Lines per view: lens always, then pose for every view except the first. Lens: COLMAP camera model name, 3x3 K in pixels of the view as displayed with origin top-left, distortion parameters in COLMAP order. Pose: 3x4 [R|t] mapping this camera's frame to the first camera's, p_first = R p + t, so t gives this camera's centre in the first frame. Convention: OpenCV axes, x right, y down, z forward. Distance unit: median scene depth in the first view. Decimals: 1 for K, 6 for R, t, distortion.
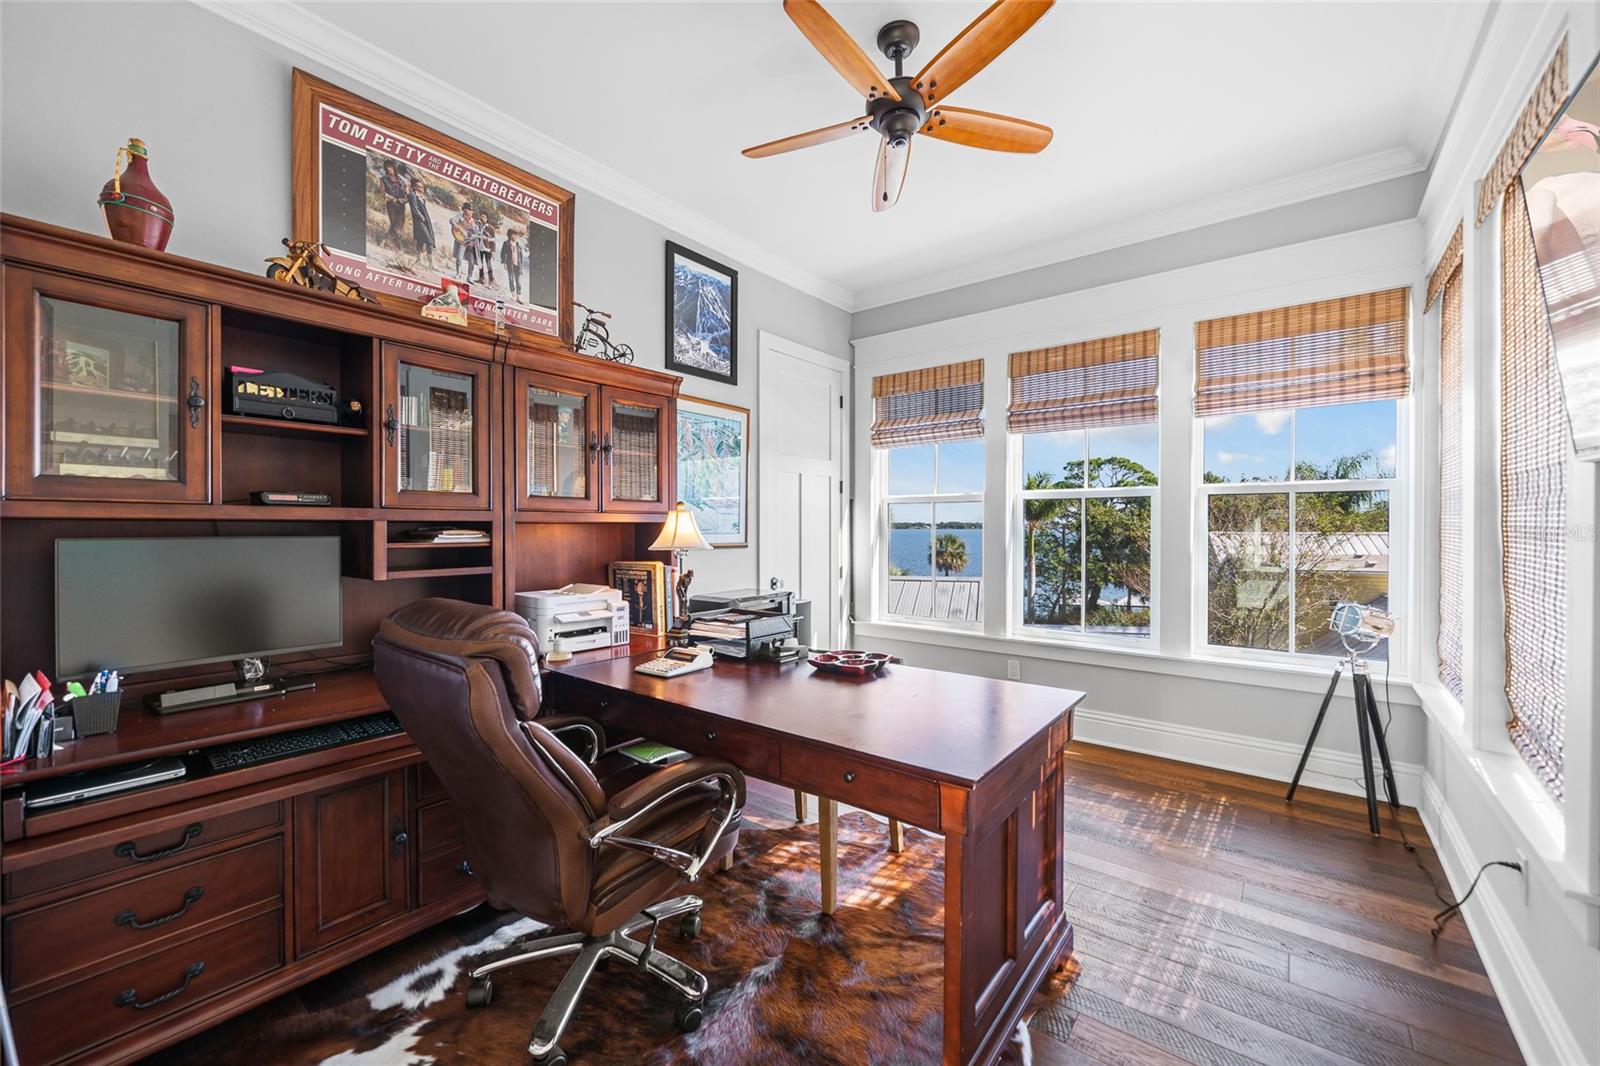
lens RADIAL K [[627.0, 0, 796.0], [0, 627.0, 536.9], [0, 0, 1]] dist [0.000222, -0.000616]
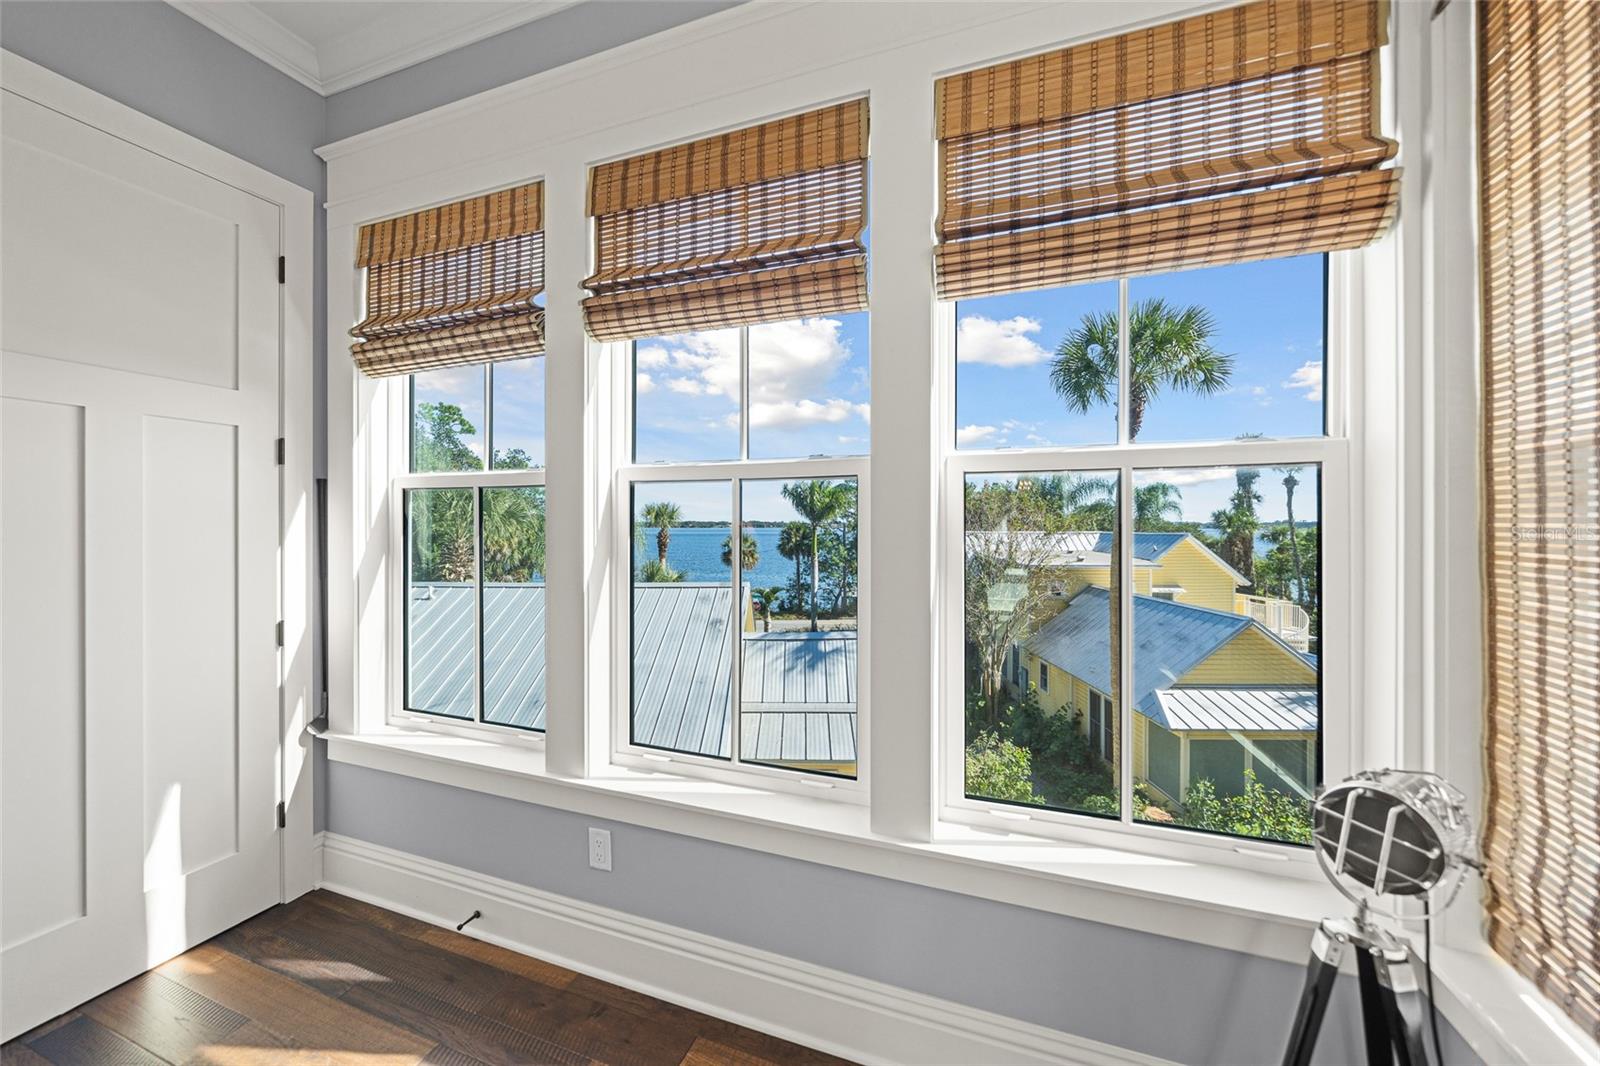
lens RADIAL K [[571.5, 0, 805.9], [0, 571.5, 527.5], [0, 0, 1]] dist [-0.000416, 0.000549]
pose [[0.949147, -0.000235, 0.314834, 0.351155], [0.003812, 0.999935, -0.010745, -0.019484], [-0.314811, 0.011399, 0.949086, 0.541522]]
